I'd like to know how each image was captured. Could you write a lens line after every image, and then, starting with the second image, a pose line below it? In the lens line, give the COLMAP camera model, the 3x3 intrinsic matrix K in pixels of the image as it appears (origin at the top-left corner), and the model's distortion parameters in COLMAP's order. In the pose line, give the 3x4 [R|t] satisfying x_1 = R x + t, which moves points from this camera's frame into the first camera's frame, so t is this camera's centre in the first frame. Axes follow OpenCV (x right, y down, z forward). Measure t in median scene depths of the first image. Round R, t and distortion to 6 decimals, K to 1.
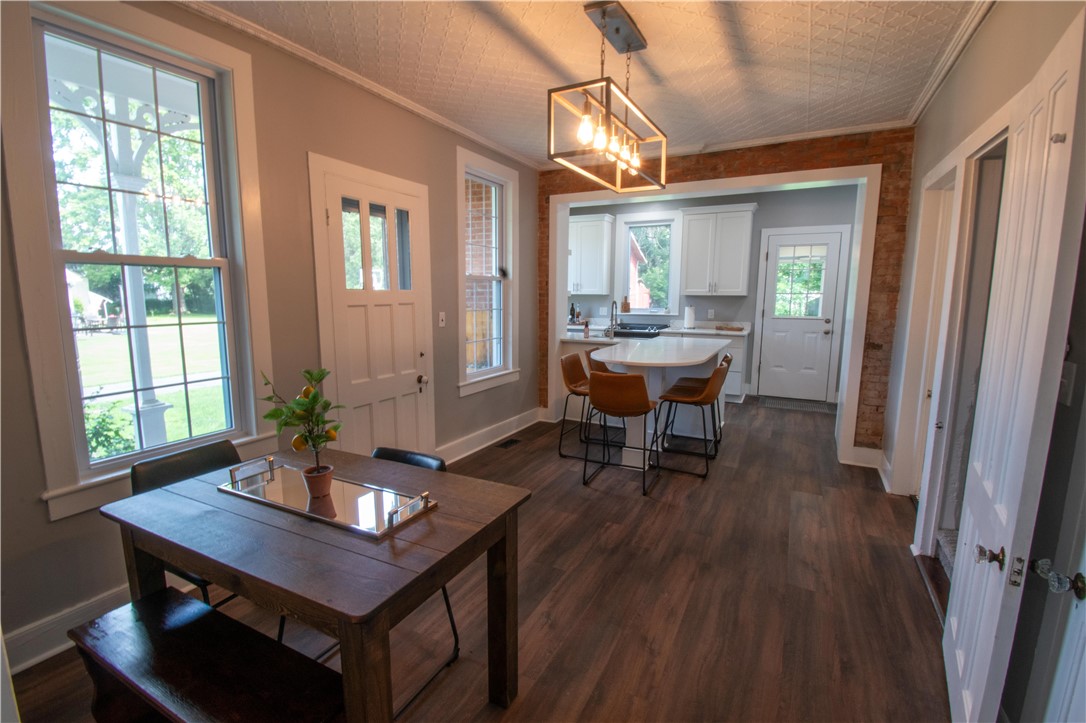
lens RADIAL K [[504.7, 0, 543.2], [0, 504.7, 364.4], [0, 0, 1]] dist [-0.002646, -0.000373]
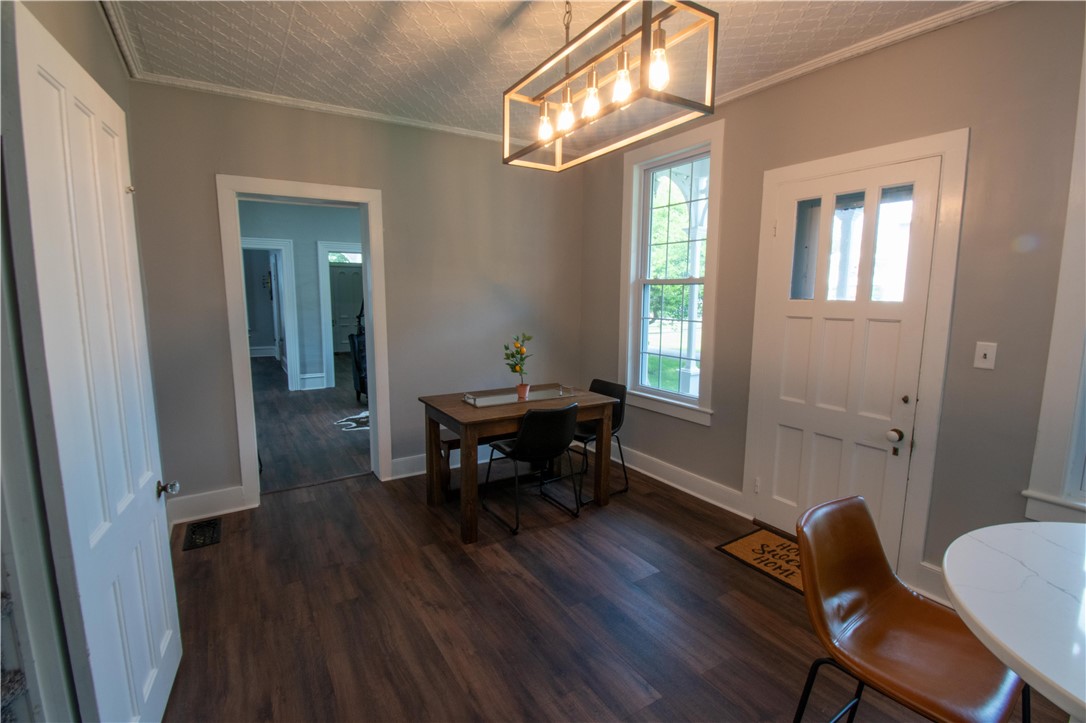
lens RADIAL K [[492.0, 0, 543.1], [0, 492.0, 360.3], [0, 0, 1]] dist [0.021067, -0.025955]
pose [[-0.517646, 0.112547, -0.848161, 0.631147], [-0.125068, 0.970709, 0.205140, -0.165718], [0.846405, 0.212268, -0.488407, 1.057519]]
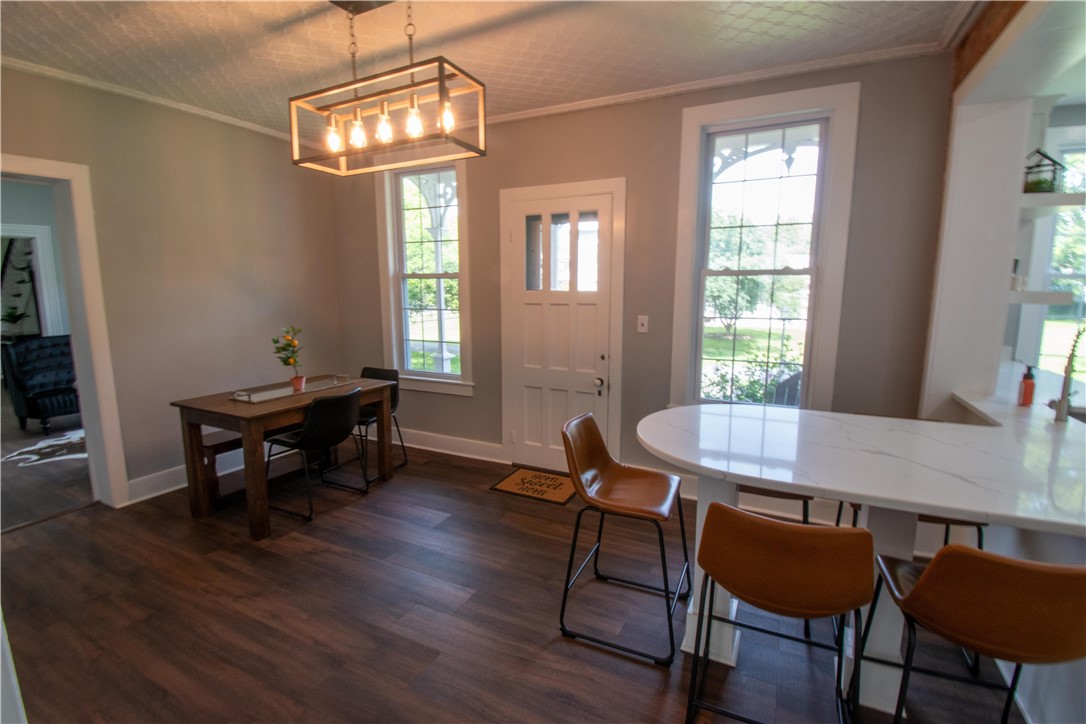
lens RADIAL K [[492.0, 0, 543.1], [0, 492.0, 360.8], [0, 0, 1]] dist [0.021067, -0.025955]
pose [[0.002447, 0.146572, -0.989197, 0.813174], [-0.140251, 0.979473, 0.144785, -0.156140], [0.990113, 0.138382, 0.022954, 1.012077]]
